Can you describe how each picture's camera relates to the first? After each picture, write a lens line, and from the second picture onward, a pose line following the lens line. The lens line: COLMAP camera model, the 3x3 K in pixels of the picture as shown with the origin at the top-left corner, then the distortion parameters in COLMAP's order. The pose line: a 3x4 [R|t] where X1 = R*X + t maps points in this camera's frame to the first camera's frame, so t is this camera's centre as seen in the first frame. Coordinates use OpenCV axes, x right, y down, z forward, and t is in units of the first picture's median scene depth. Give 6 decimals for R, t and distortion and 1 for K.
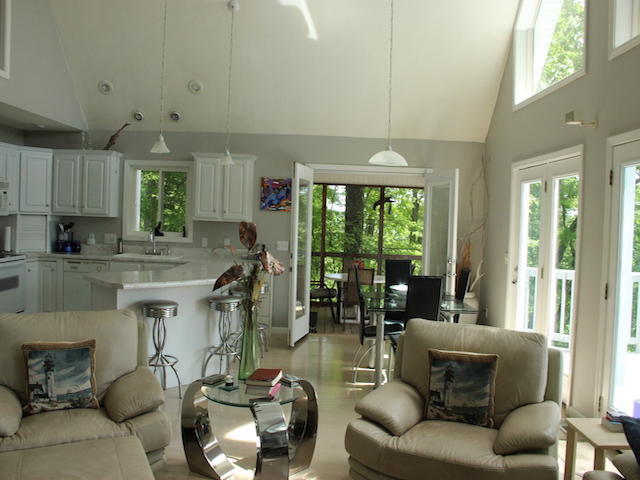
lens RADIAL K [[531.4, 0, 320.0], [0, 531.4, 240.0], [0, 0, 1]] dist [-0.197829, 0.165546]
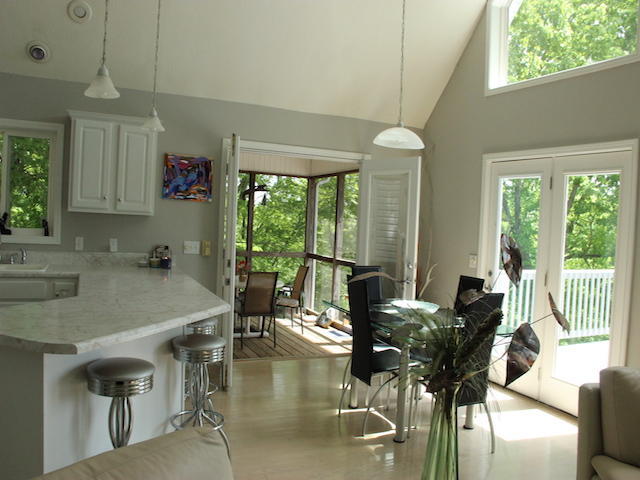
lens RADIAL K [[531.4, 0, 320.0], [0, 531.4, 240.0], [0, 0, 1]] dist [-0.197829, 0.165546]
pose [[0.905426, -0.004336, 0.424482, -0.227027], [-0.005748, 0.999731, 0.022474, -0.017580], [-0.424465, -0.022789, 0.905157, 0.269834]]
